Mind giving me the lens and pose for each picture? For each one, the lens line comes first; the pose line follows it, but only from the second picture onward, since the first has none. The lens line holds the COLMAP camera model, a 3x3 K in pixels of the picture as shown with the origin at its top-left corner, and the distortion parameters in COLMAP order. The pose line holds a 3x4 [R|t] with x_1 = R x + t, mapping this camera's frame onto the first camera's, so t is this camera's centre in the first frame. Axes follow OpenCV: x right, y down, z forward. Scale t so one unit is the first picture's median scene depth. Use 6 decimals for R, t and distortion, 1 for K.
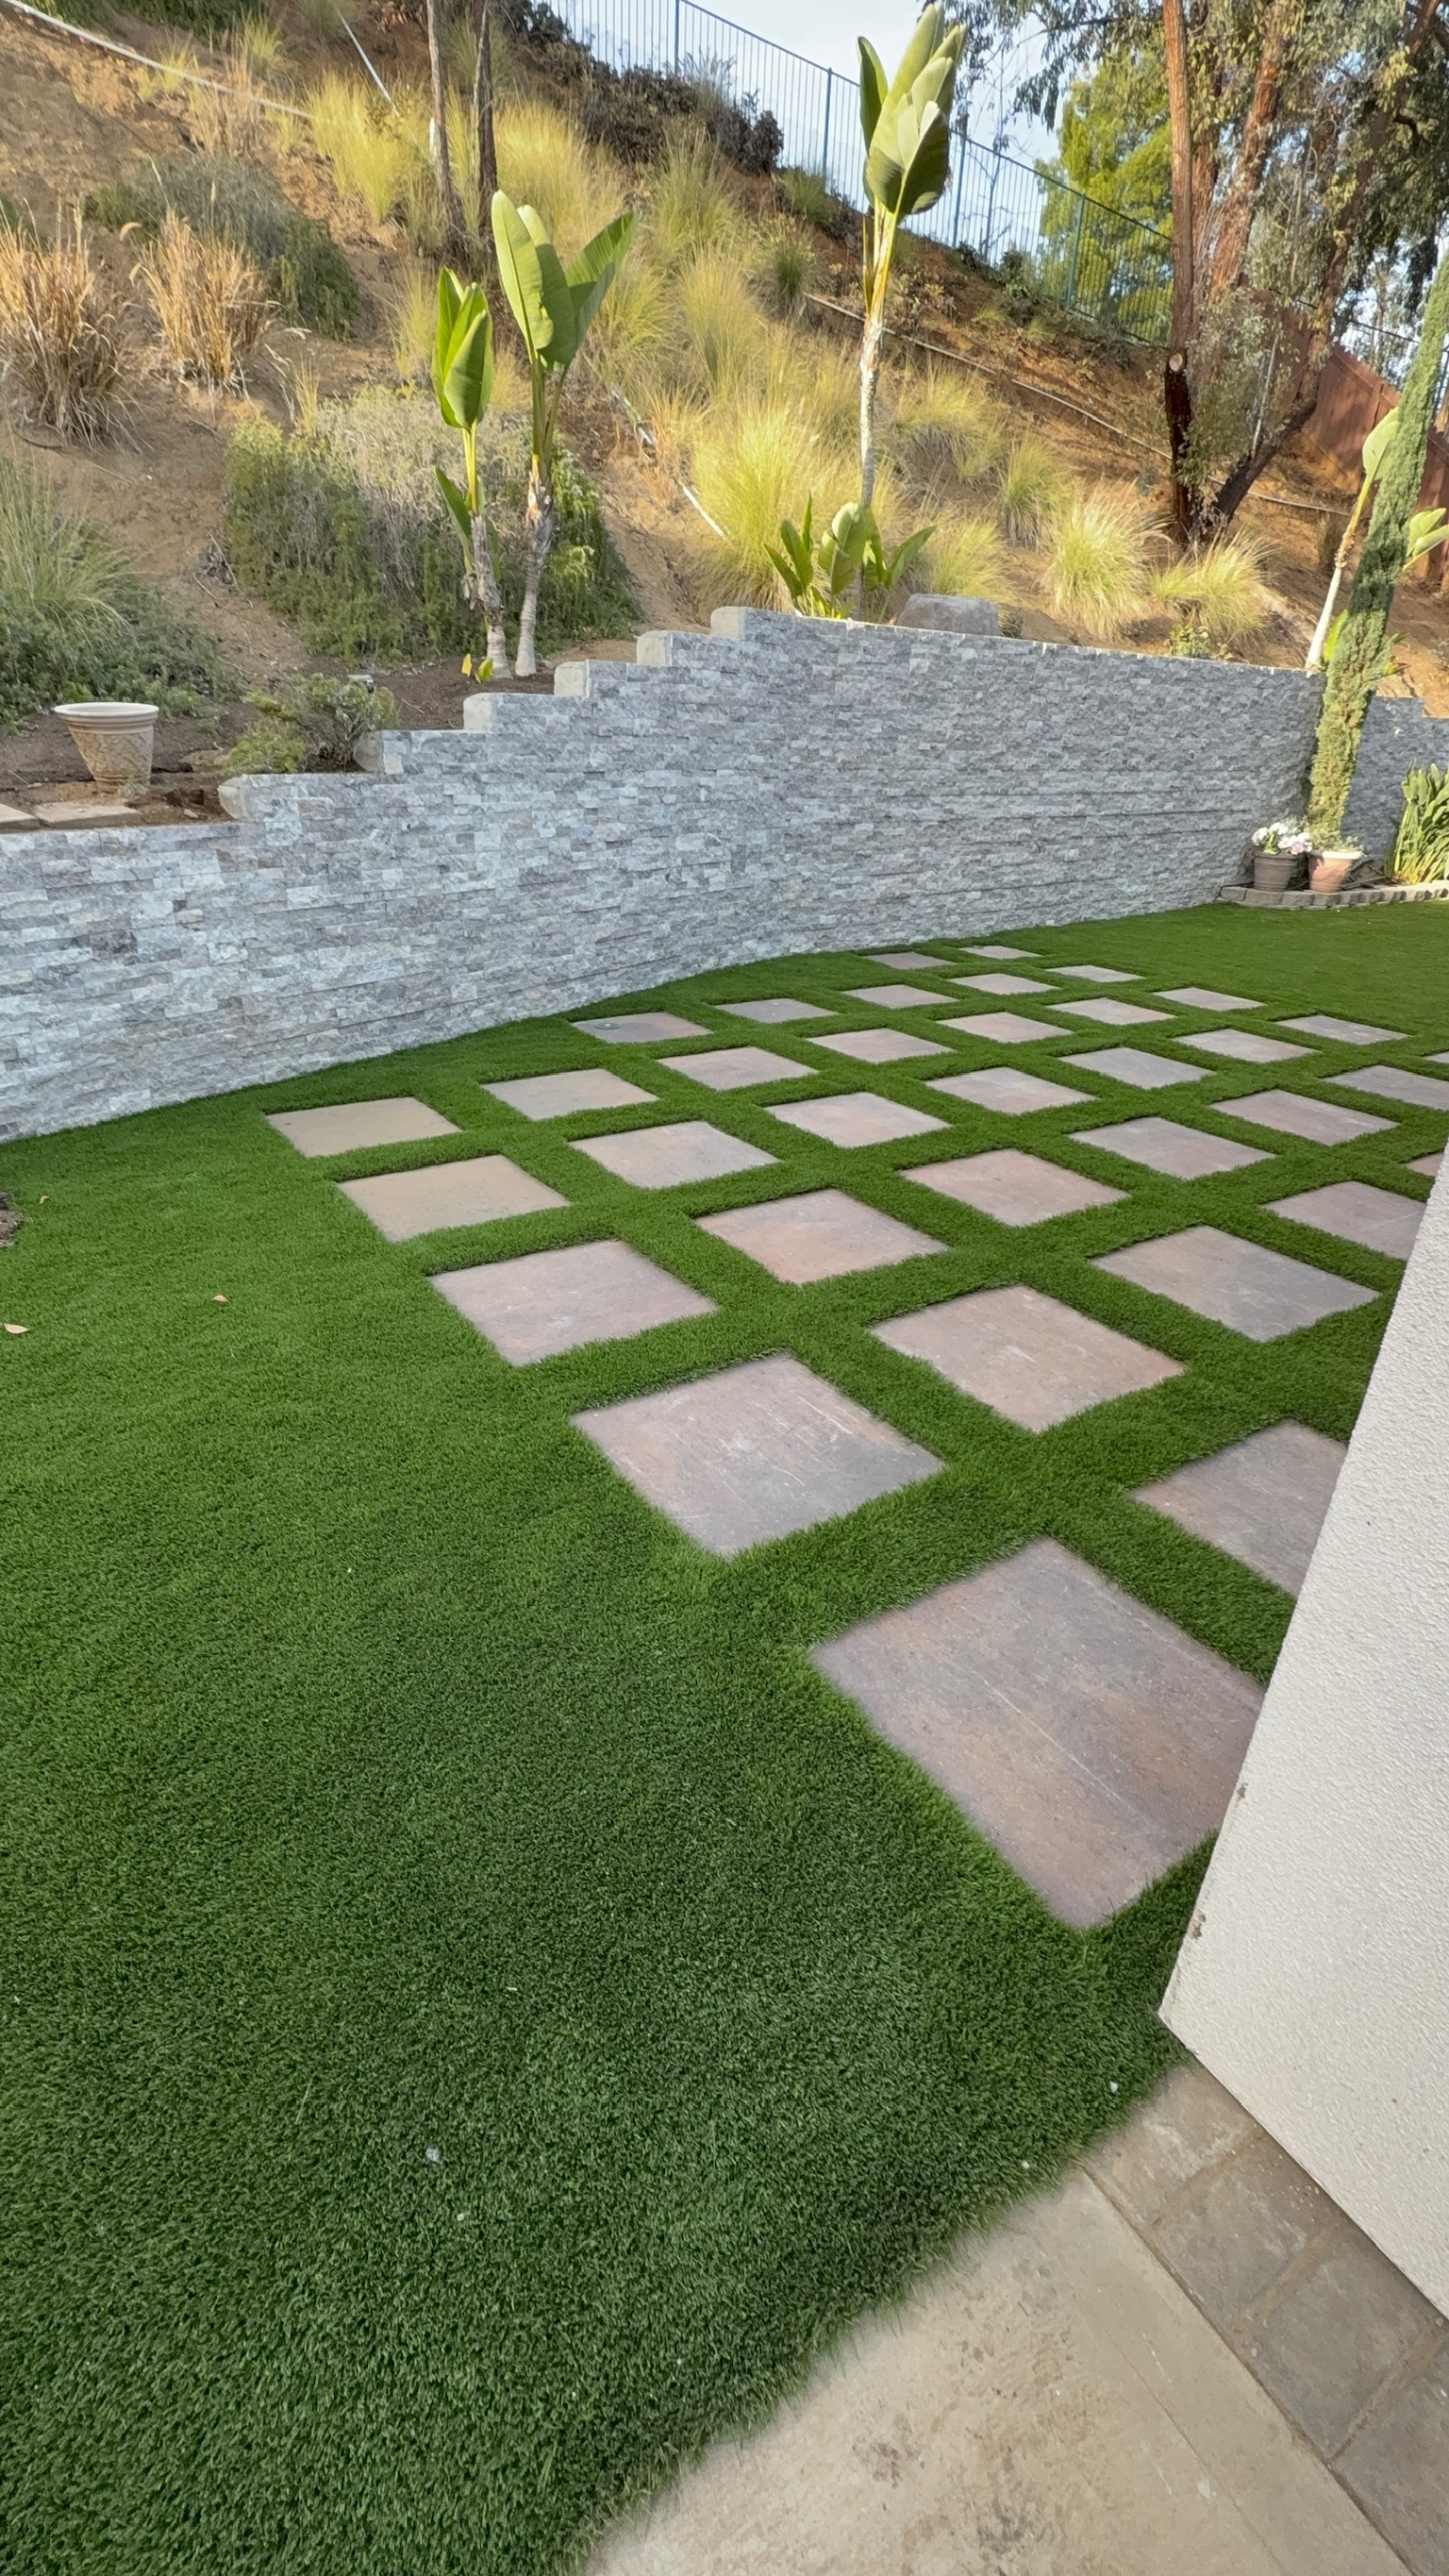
lens RADIAL K [[1175.9, 0, 721.8], [0, 1175.9, 1288.8], [0, 0, 1]] dist [0.000186, 0.000537]
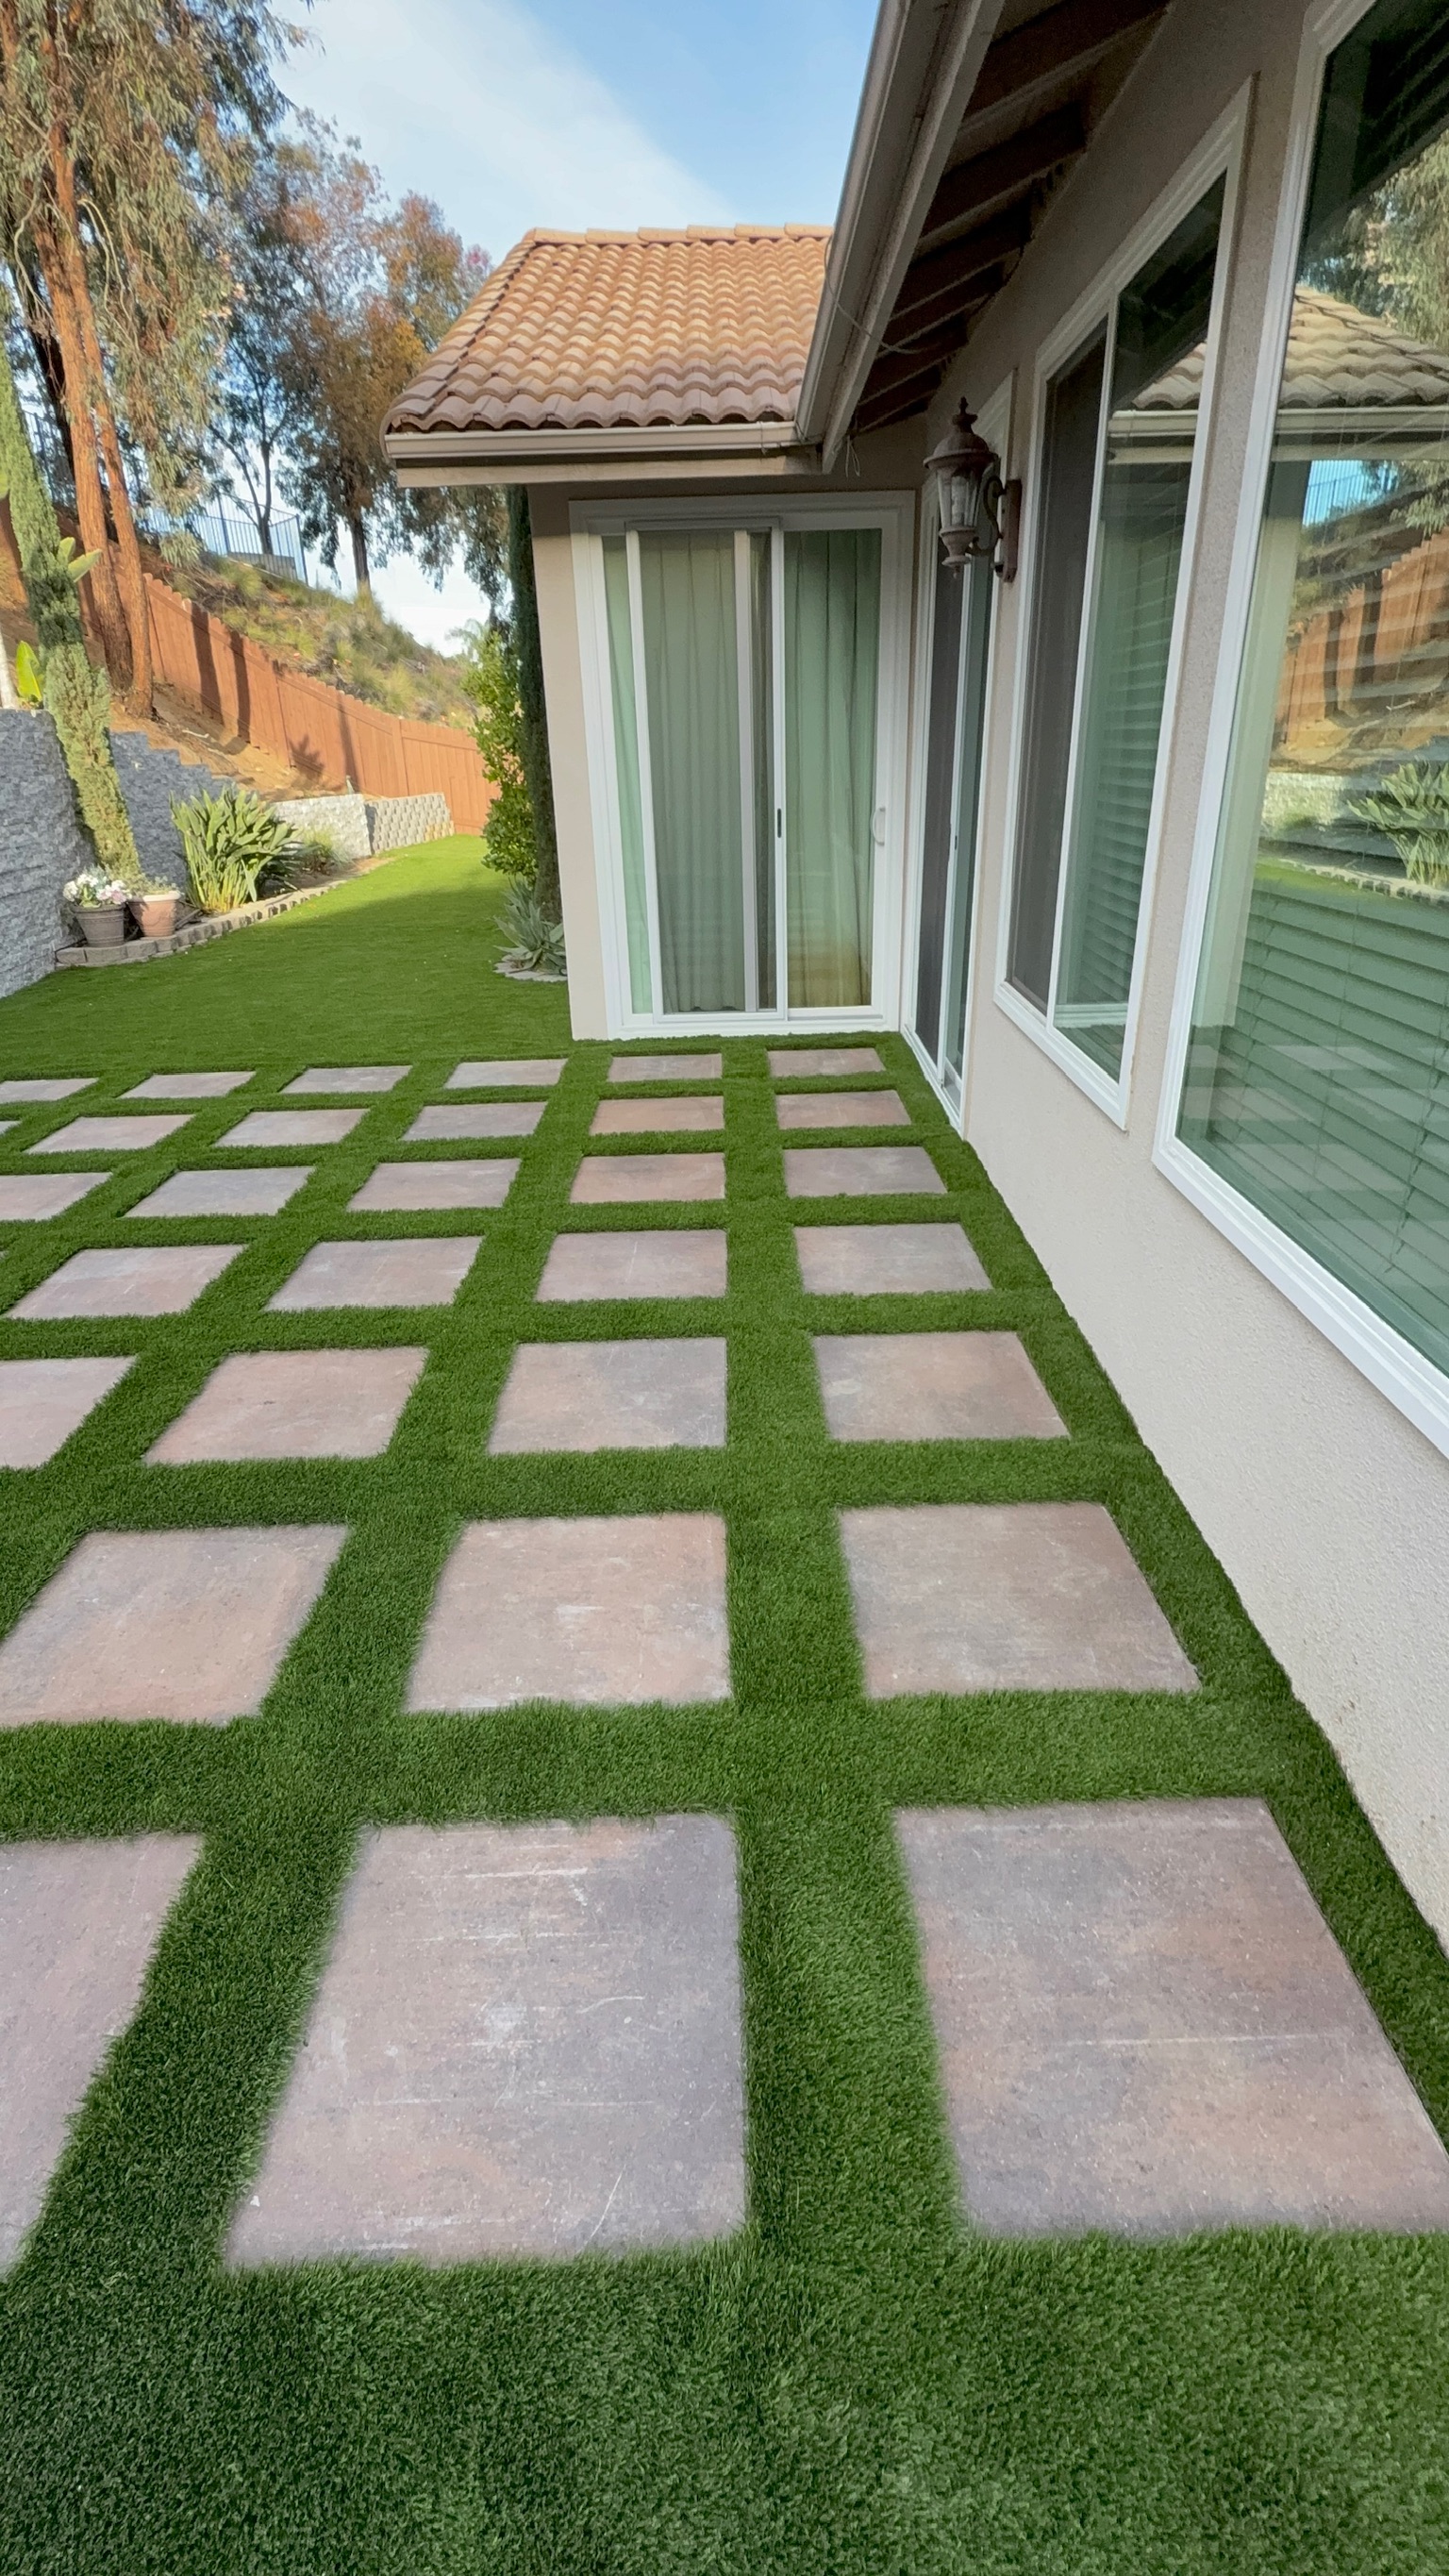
lens RADIAL K [[1175.9, 0, 725.0], [0, 1175.9, 1292.7], [0, 0, 1]] dist [0.000186, 0.000537]
pose [[0.546843, -0.404986, 0.732768, -0.099815], [0.411686, 0.892173, 0.185856, -0.127670], [-0.729025, 0.200037, 0.654605, 0.186375]]
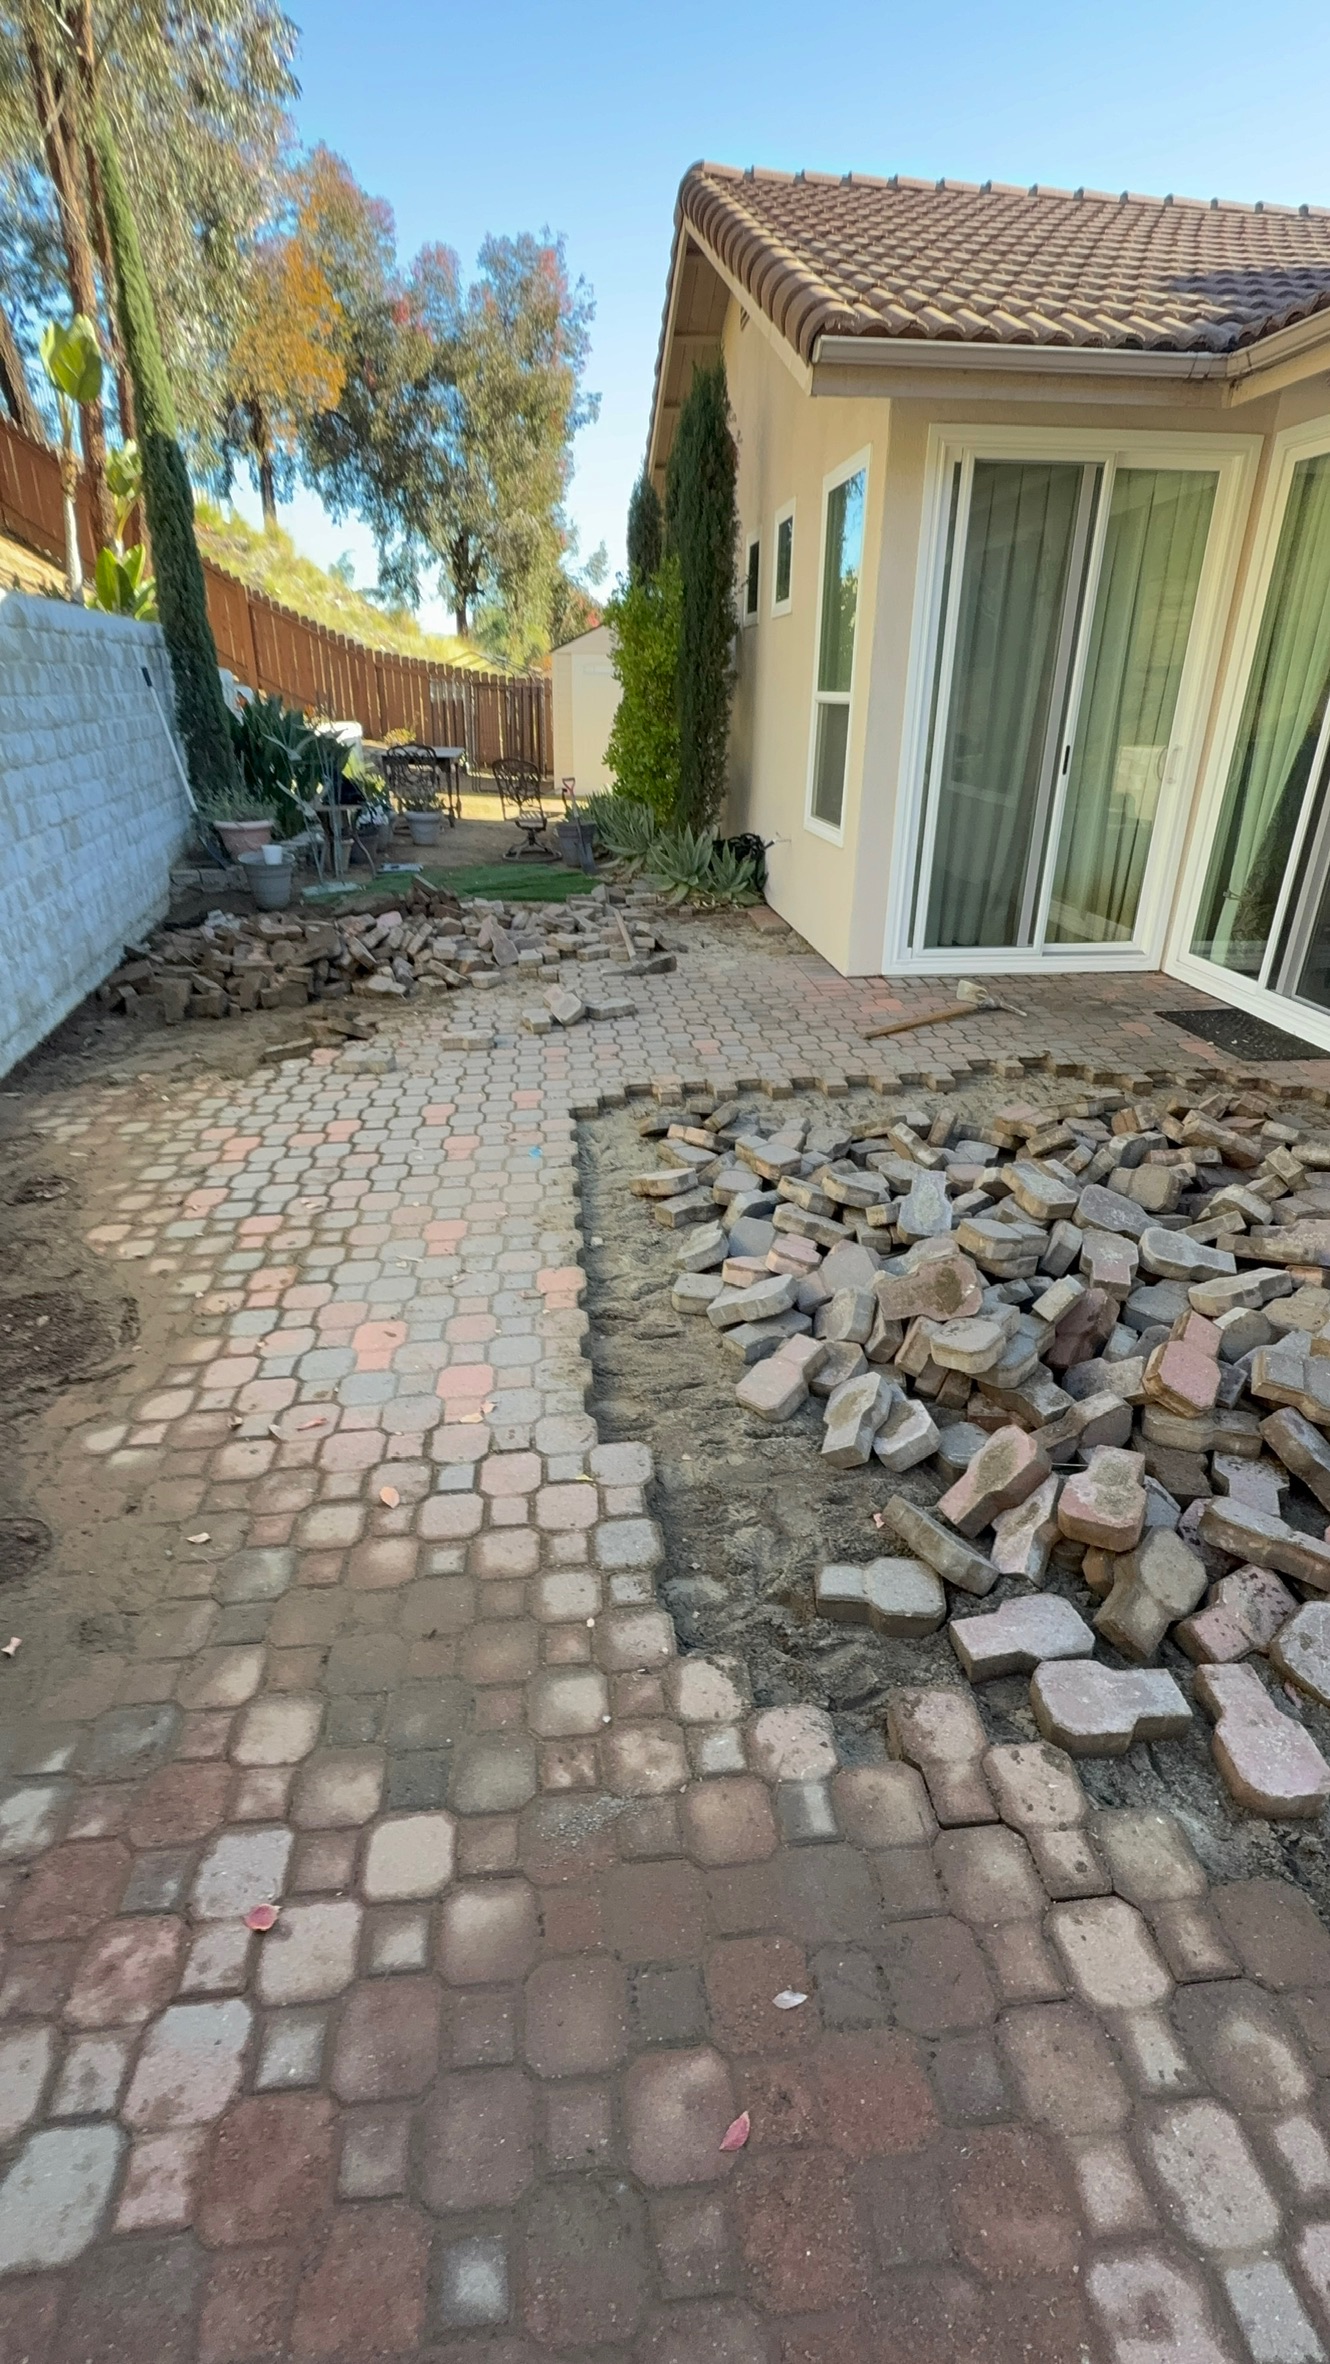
lens RADIAL K [[1079.2, 0, 662.0], [0, 1079.2, 1195.1], [0, 0, 1]] dist [0.000186, 0.000537]
pose [[0.463570, -0.409114, 0.785957, -0.160781], [0.396722, 0.888980, 0.228747, -0.212119], [-0.792284, 0.205766, 0.574410, 0.365830]]
